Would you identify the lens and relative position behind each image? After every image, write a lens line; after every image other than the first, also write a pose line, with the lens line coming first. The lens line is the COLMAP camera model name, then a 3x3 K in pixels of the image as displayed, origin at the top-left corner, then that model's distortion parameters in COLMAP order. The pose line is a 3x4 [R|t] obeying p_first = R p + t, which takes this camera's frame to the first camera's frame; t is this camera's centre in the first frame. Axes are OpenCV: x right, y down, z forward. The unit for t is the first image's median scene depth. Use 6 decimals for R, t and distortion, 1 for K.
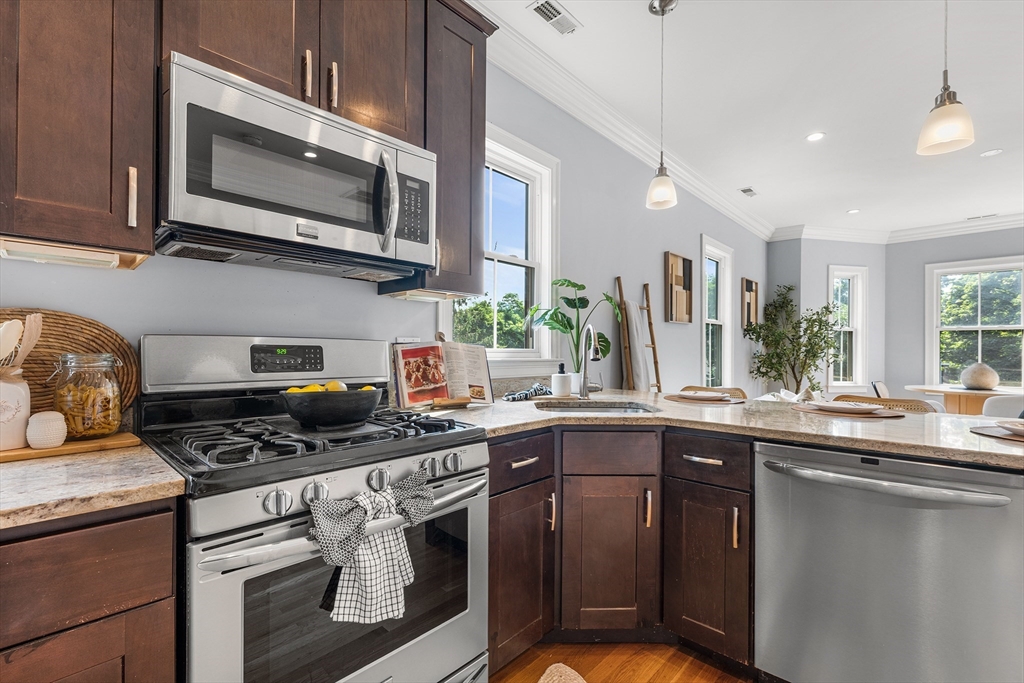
lens RADIAL K [[451.2, 0, 512.8], [0, 451.2, 351.7], [0, 0, 1]] dist [-0.001389, -0.000410]
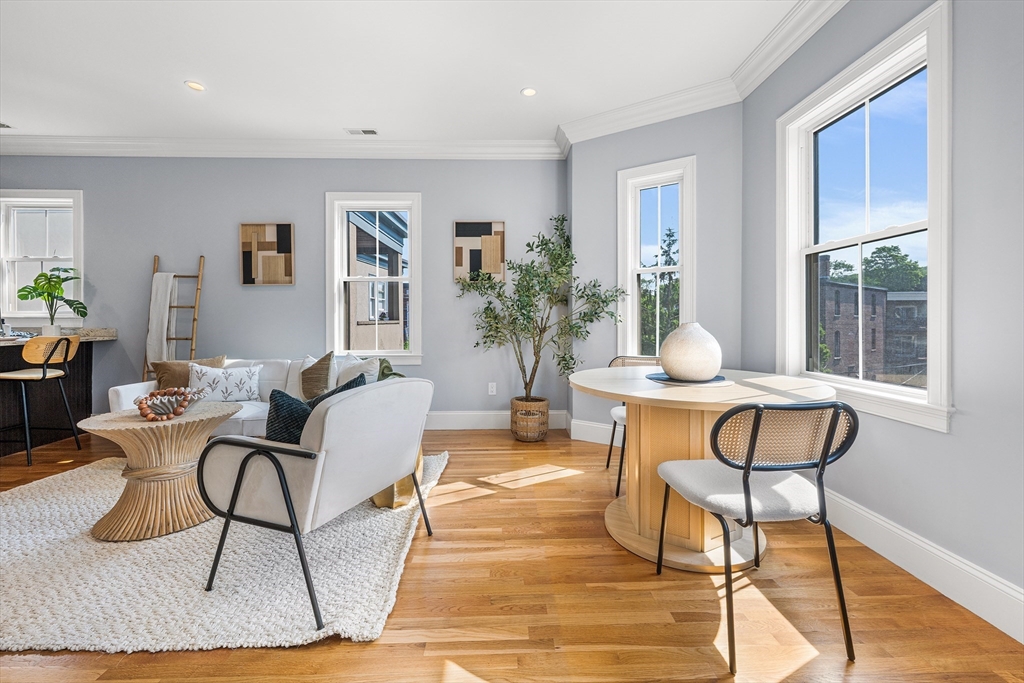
lens RADIAL K [[413.7, 0, 515.8], [0, 413.7, 324.2], [0, 0, 1]] dist [-0.002477, 0.000286]
pose [[0.709840, -0.001236, -0.704362, 3.885934], [0.005348, 0.999979, 0.003635, 0.079100], [0.704343, -0.006347, 0.709831, 1.849544]]
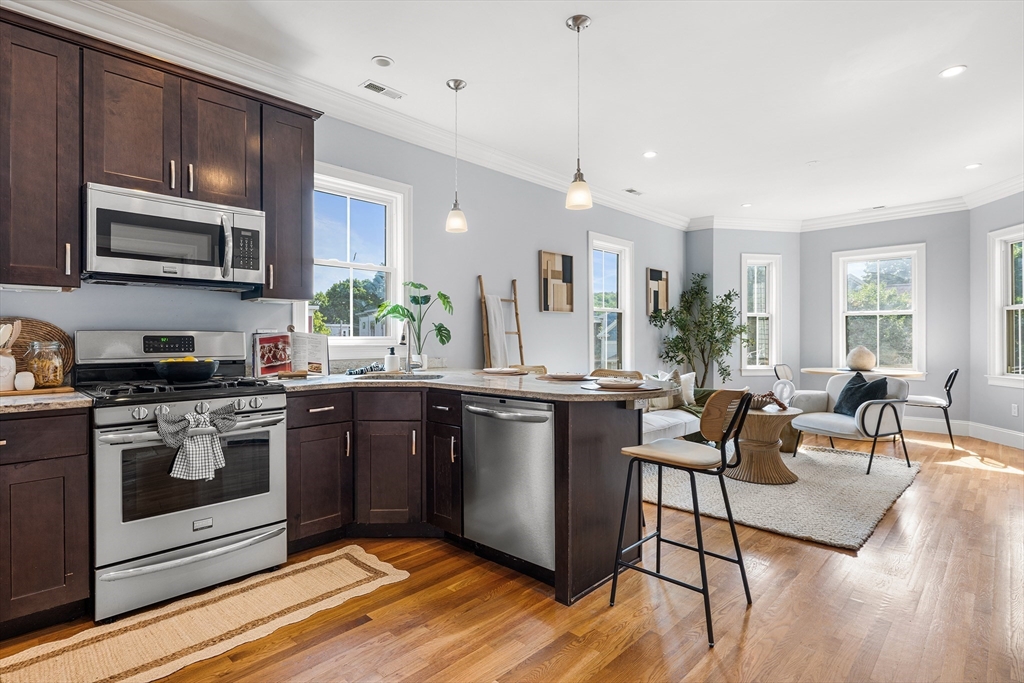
lens RADIAL K [[517.7, 0, 513.0], [0, 517.7, 339.8], [0, 0, 1]] dist [-0.002430, 0.000489]
pose [[0.999925, -0.008253, -0.009090, 0.698298], [0.008259, 0.999966, 0.000637, 0.008650], [0.009084, -0.000712, 0.999958, -0.774148]]
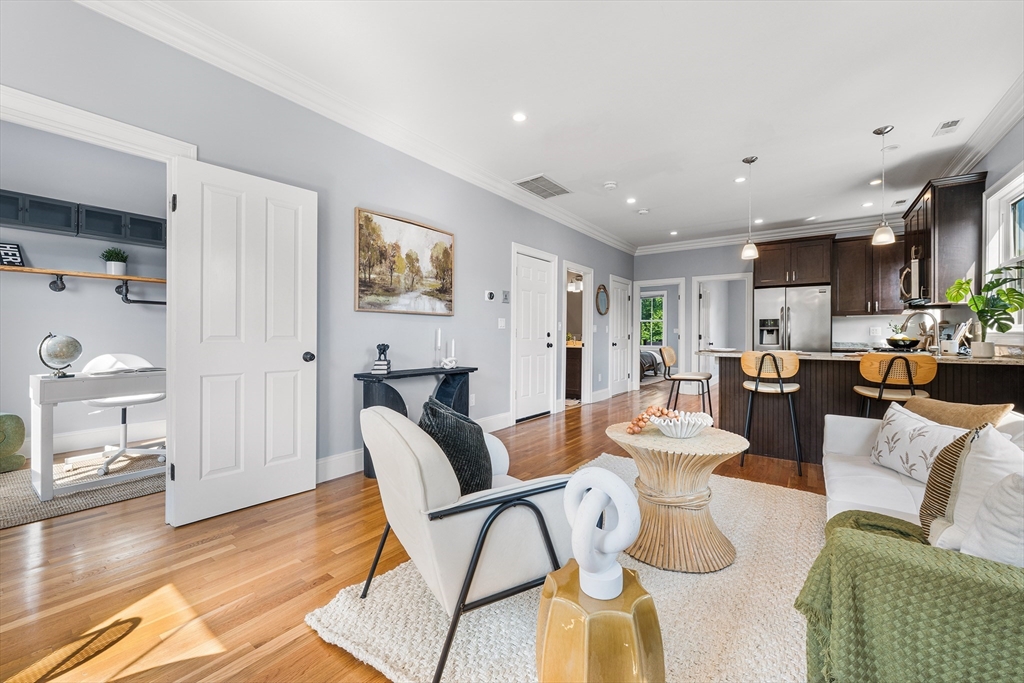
lens RADIAL K [[413.7, 0, 518.0], [0, 413.7, 338.5], [0, 0, 1]] dist [-0.002477, 0.000286]
pose [[-0.991178, -0.008966, -0.132230, 2.672106], [-0.010105, 0.999917, 0.007952, 0.068528], [0.132148, 0.009218, -0.991187, 3.317601]]
